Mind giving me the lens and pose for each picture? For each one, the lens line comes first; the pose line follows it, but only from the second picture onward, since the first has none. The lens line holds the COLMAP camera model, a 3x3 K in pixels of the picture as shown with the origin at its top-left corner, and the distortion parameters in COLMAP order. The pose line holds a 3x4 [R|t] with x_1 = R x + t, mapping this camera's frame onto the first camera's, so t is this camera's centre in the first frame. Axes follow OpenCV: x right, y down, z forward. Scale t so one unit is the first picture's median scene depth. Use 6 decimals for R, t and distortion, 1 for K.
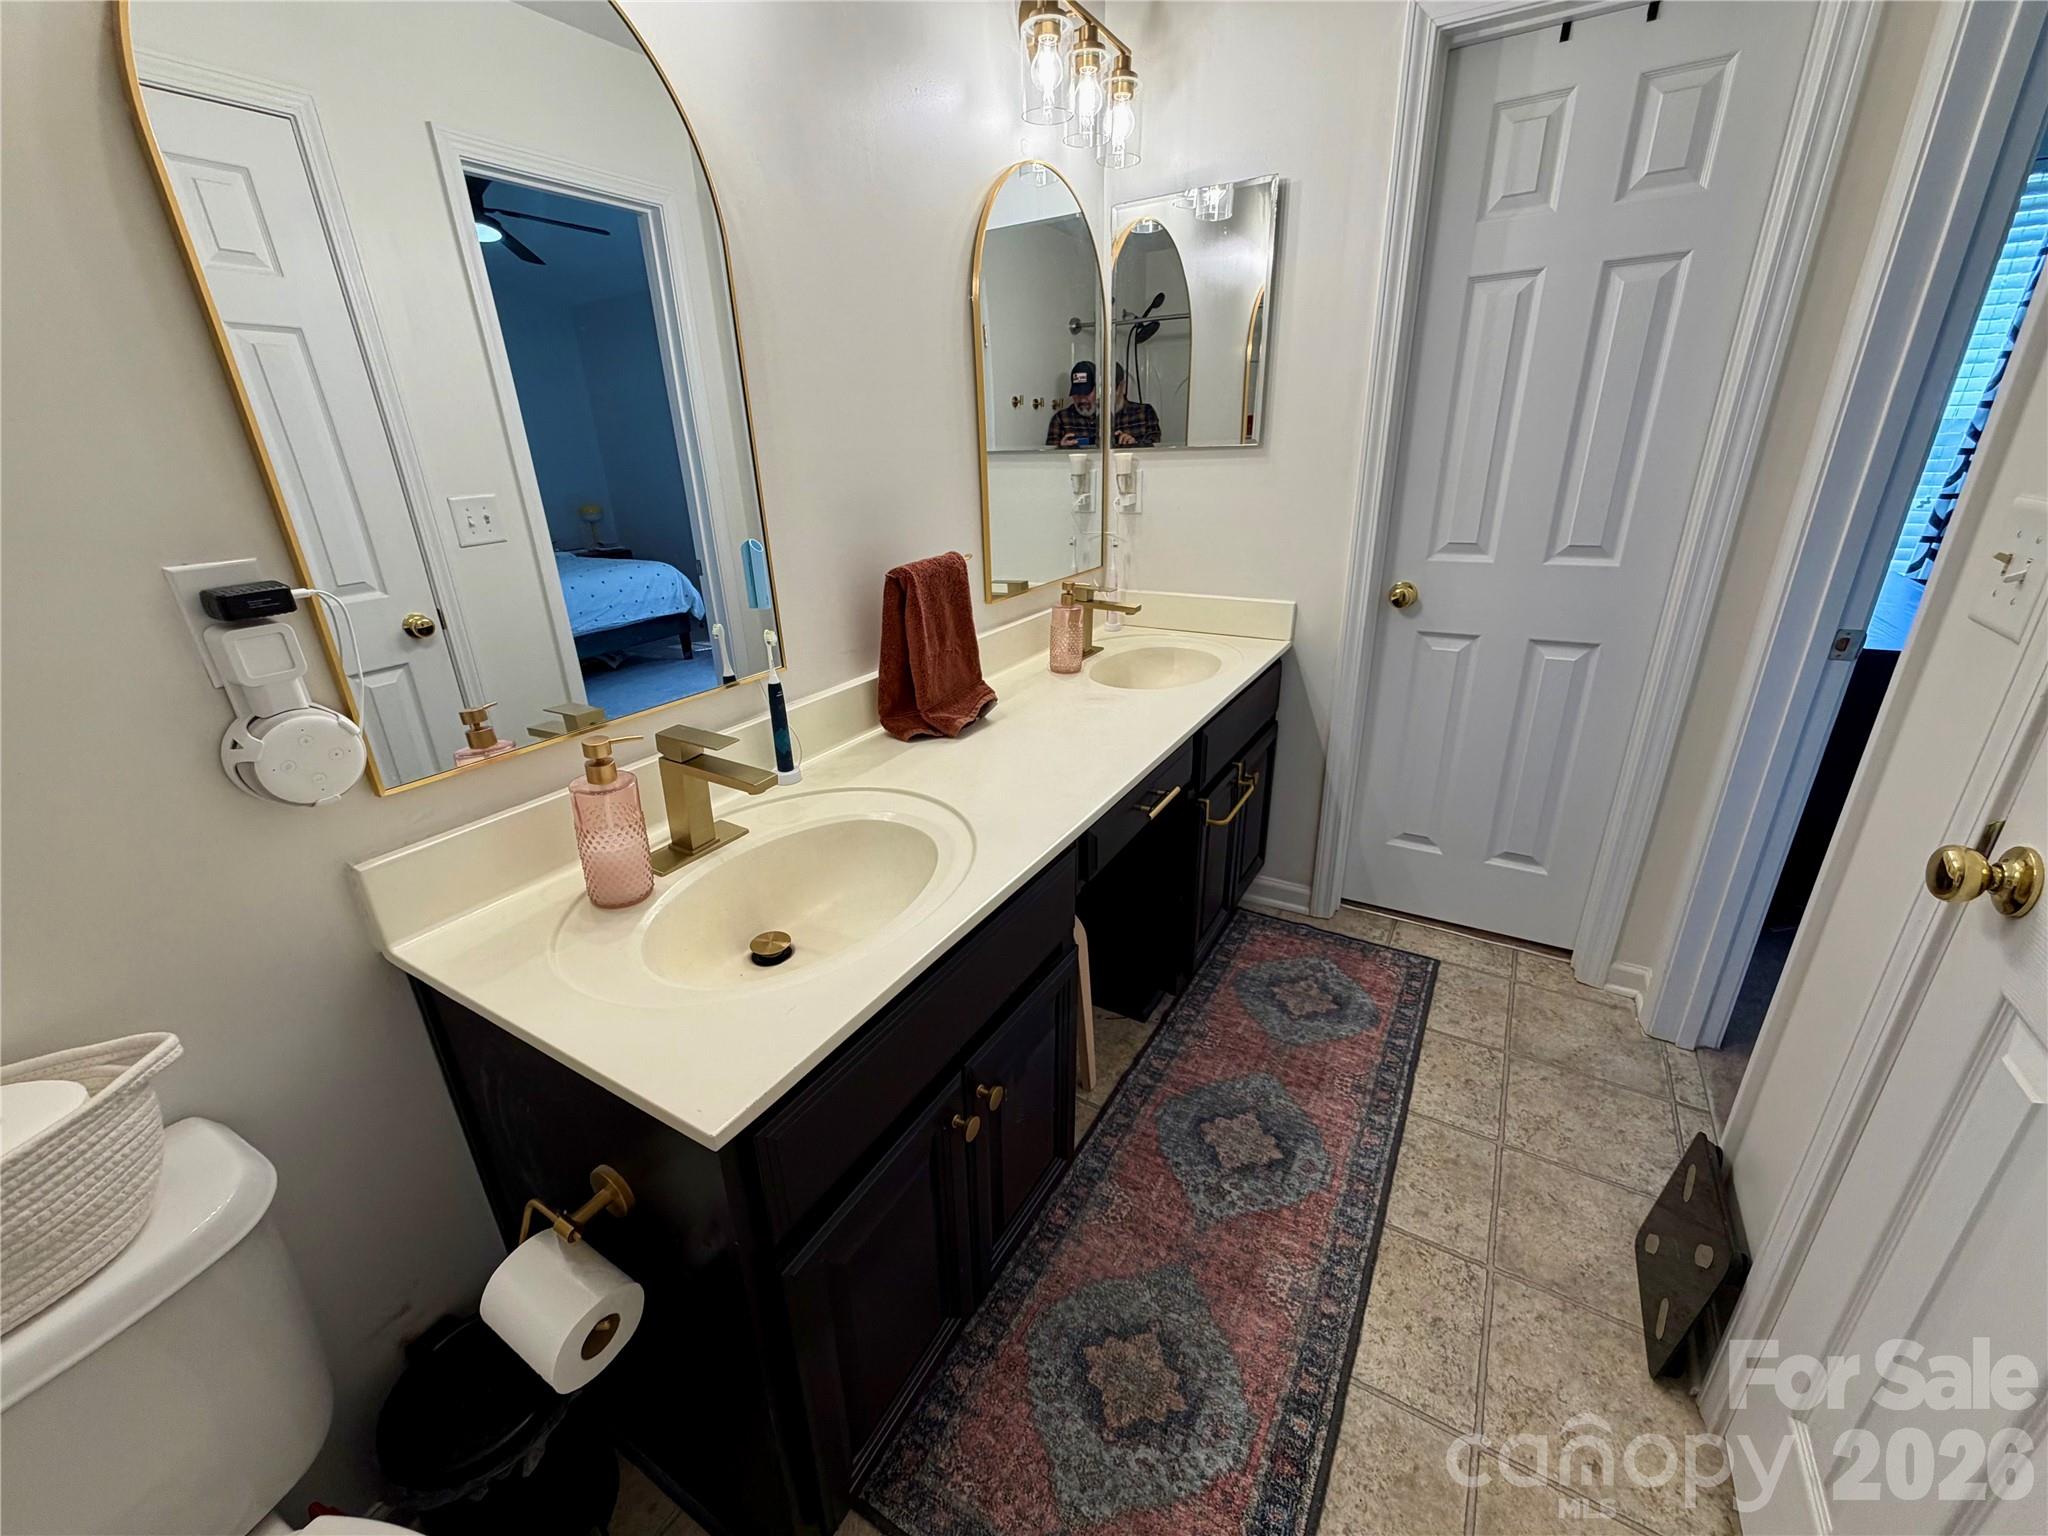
lens RADIAL K [[818.0, 0, 1012.6], [0, 818.0, 788.8], [0, 0, 1]] dist [-0.001013, 0.000427]
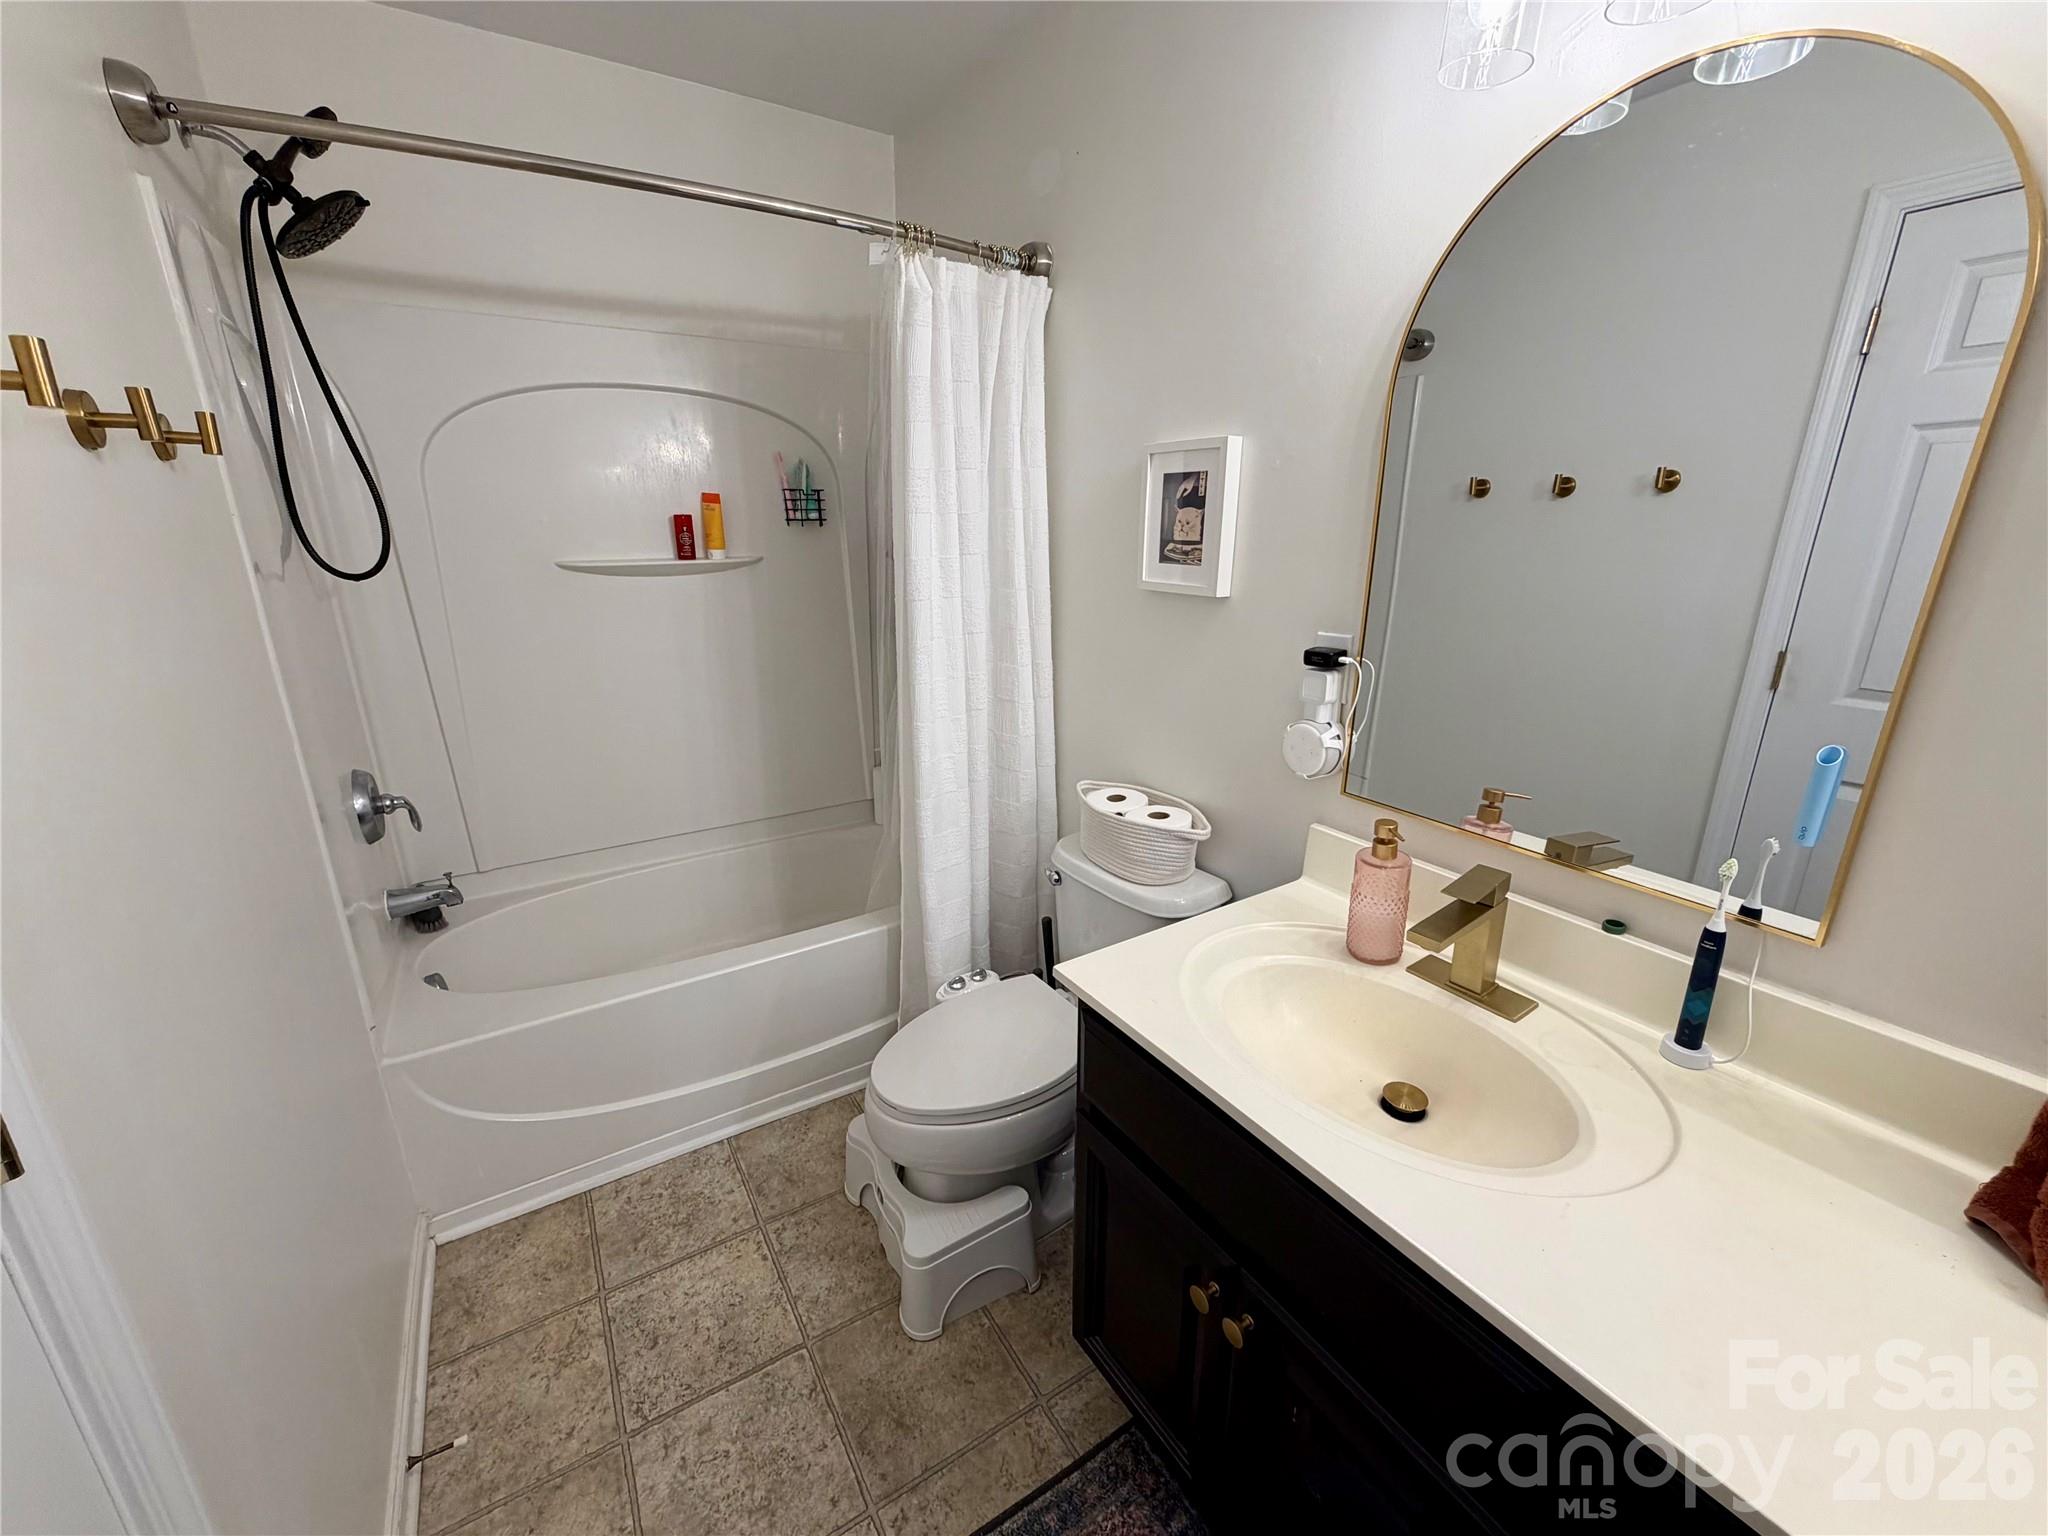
lens RADIAL K [[818.0, 0, 1021.1], [0, 818.0, 774.5], [0, 0, 1]] dist [-0.001013, 0.000427]
pose [[-0.451102, 0.298374, -0.841118, 0.458164], [-0.318736, 0.826443, 0.464110, -0.325512], [0.833615, 0.477456, -0.277708, 0.550623]]
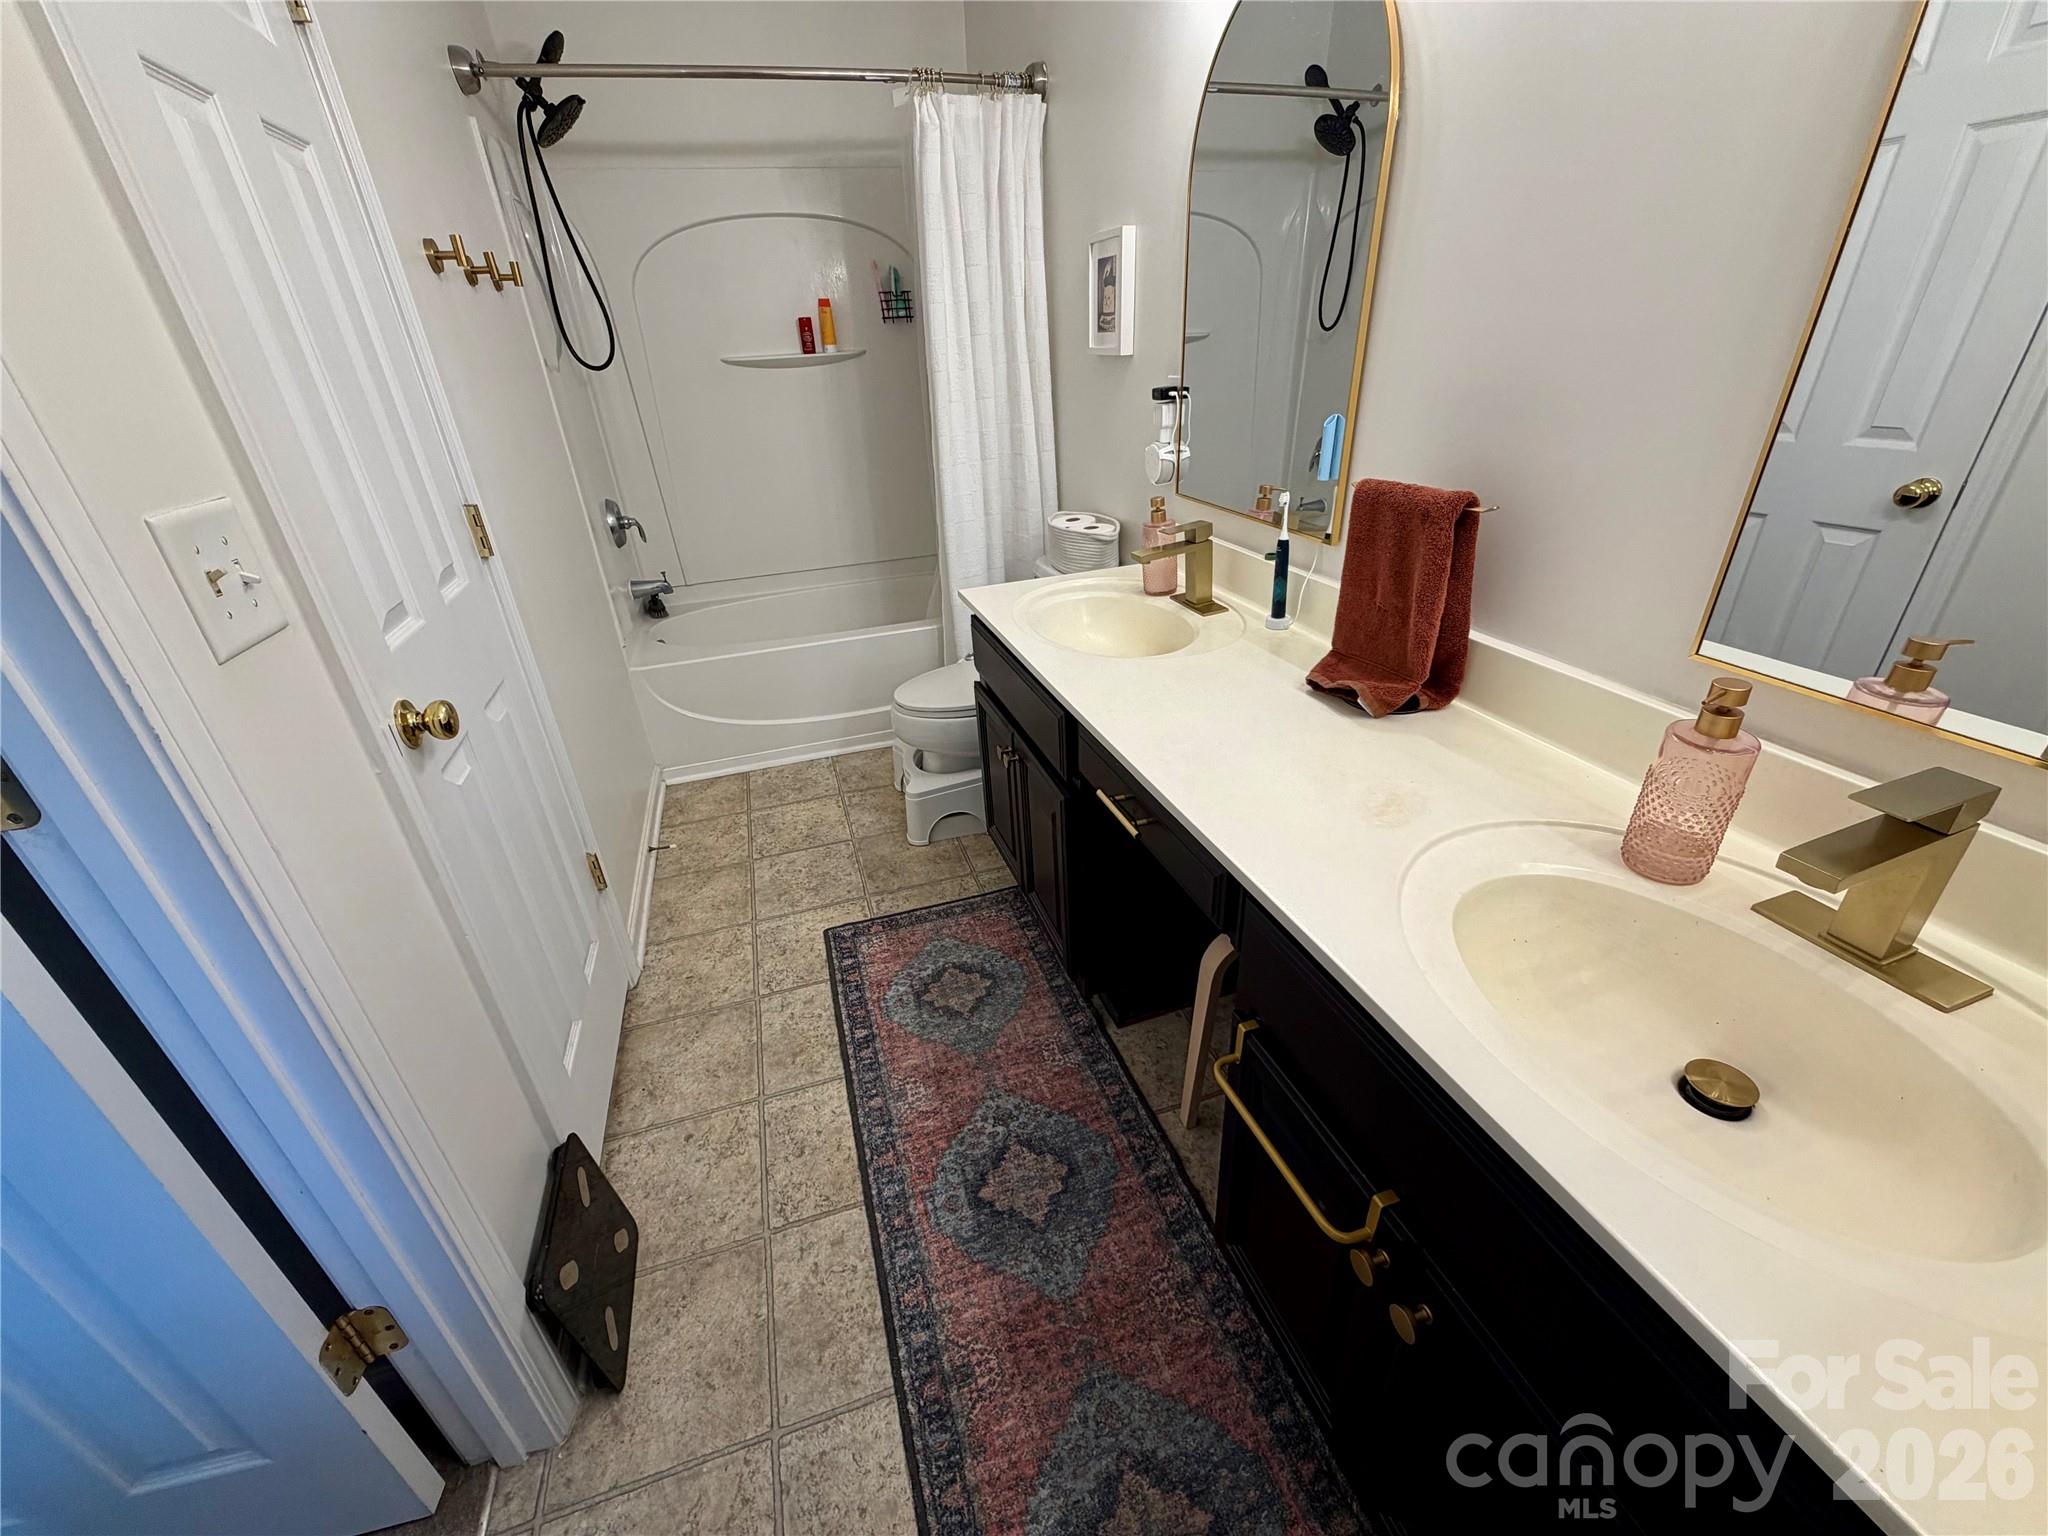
lens RADIAL K [[818.0, 0, 1020.7], [0, 818.0, 777.0], [0, 0, 1]] dist [-0.001013, 0.000427]
pose [[-0.655838, 0.415541, -0.630240, 0.732092], [-0.216857, 0.695969, 0.684543, -0.535710], [0.723084, 0.585621, -0.366330, 1.185026]]
